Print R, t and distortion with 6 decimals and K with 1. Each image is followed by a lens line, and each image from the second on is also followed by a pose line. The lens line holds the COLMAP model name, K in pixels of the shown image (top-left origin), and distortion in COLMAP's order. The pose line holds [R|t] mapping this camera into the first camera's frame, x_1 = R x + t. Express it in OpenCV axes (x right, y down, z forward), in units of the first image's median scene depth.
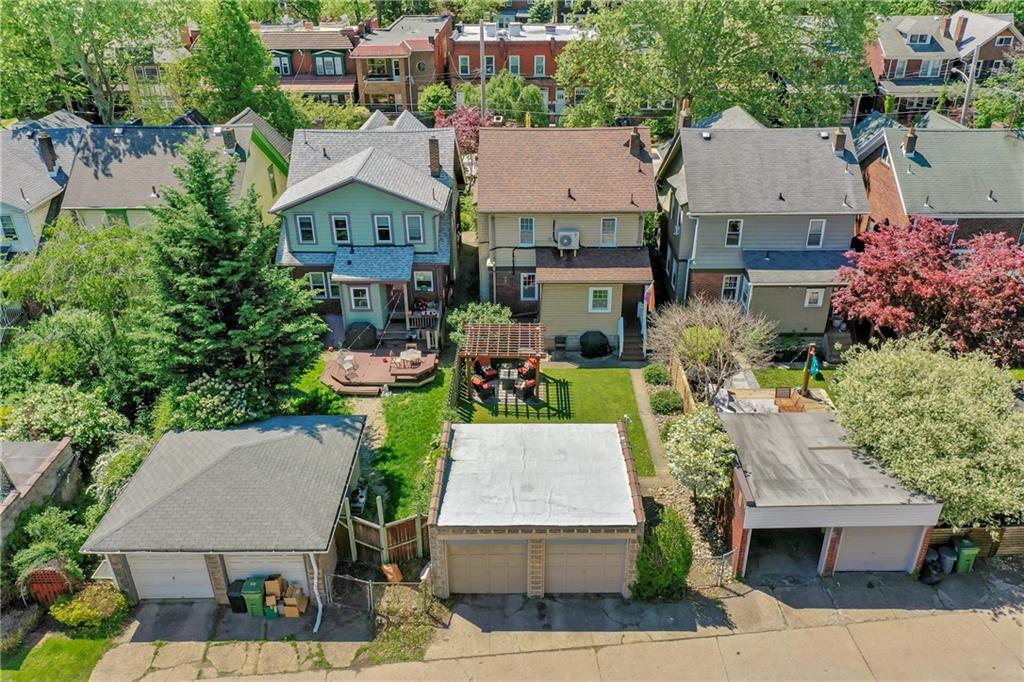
lens RADIAL K [[817.7, 0, 512.0], [0, 817.7, 341.0], [0, 0, 1]] dist [-0.052072, -0.003704]
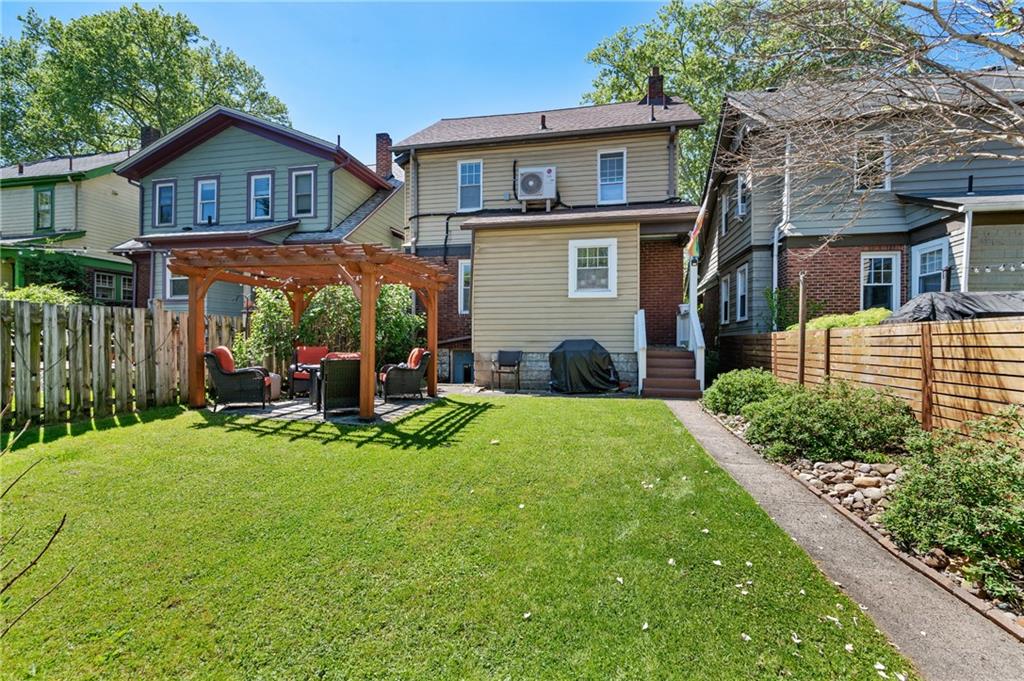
lens RADIAL K [[450.3, 0, 512.0], [0, 450.3, 340.5], [0, 0, 1]] dist [-0.000868, -0.000043]
pose [[0.982536, 0.019479, -0.185053, 0.111972], [-0.103694, 0.883087, -0.457607, 0.111461], [0.154504, 0.468804, 0.869684, 0.789756]]
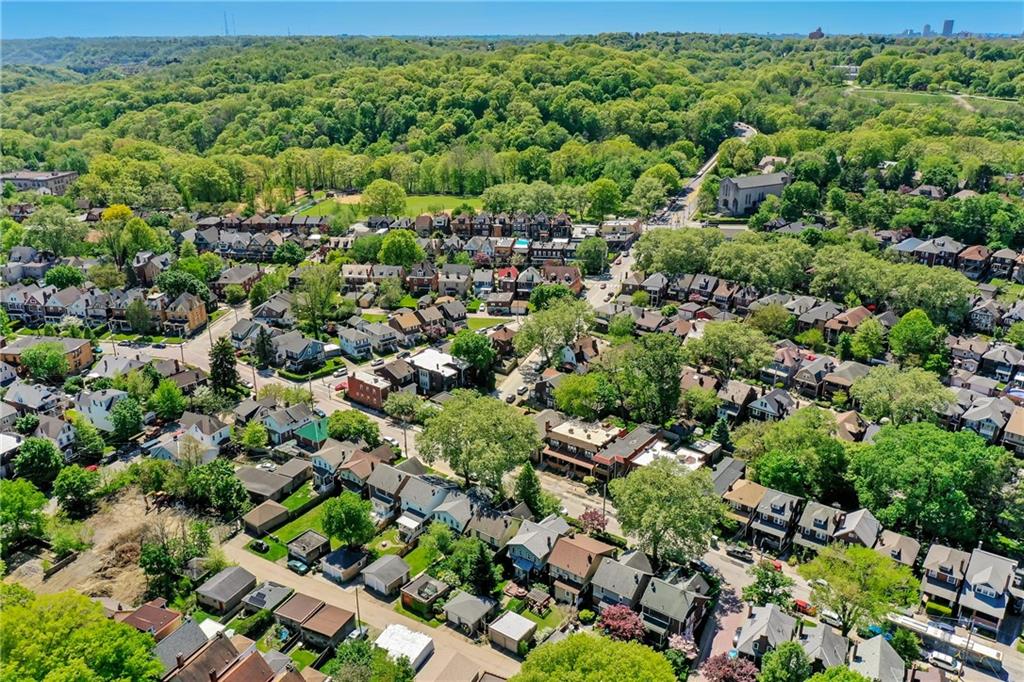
lens RADIAL K [[817.7, 0, 512.0], [0, 817.7, 341.0], [0, 0, 1]] dist [-0.052072, -0.003704]
pose [[0.808444, 0.219937, -0.545936, 1.812729], [-0.281434, 0.959100, -0.030373, -1.057337], [0.516927, 0.178199, 0.837276, -2.738354]]
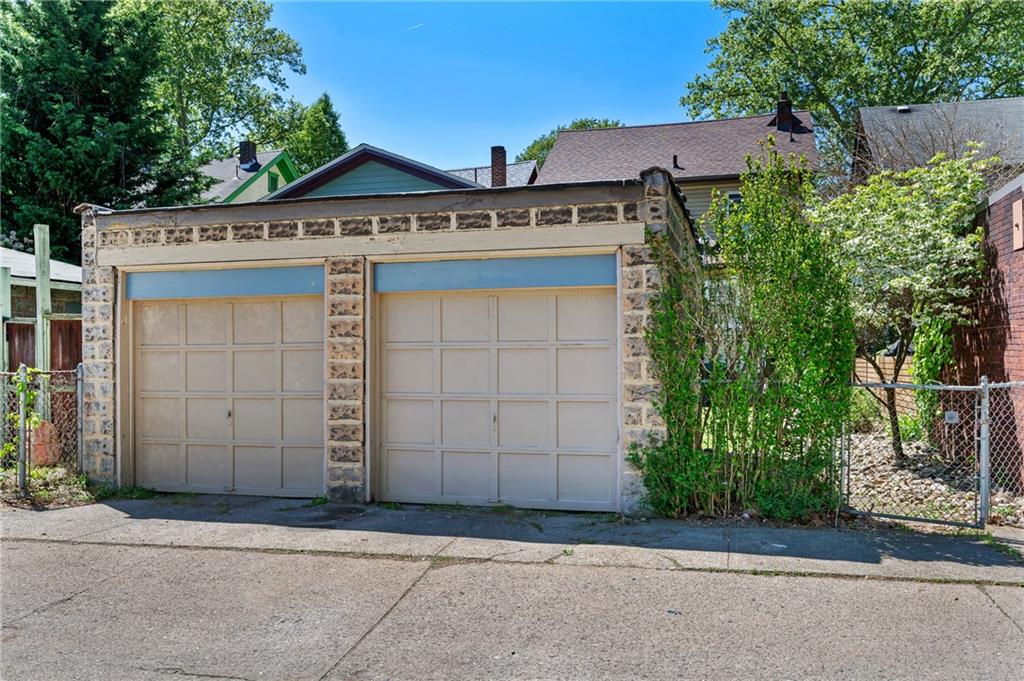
lens RADIAL K [[855.9, 0, 512.0], [0, 855.9, 340.5], [0, 0, 1]] dist [-0.009615, -0.004793]
pose [[0.967017, 0.003035, -0.254692, 0.118553], [-0.124271, 0.878464, -0.461365, 0.271363], [0.222338, 0.477799, 0.849867, 0.466559]]
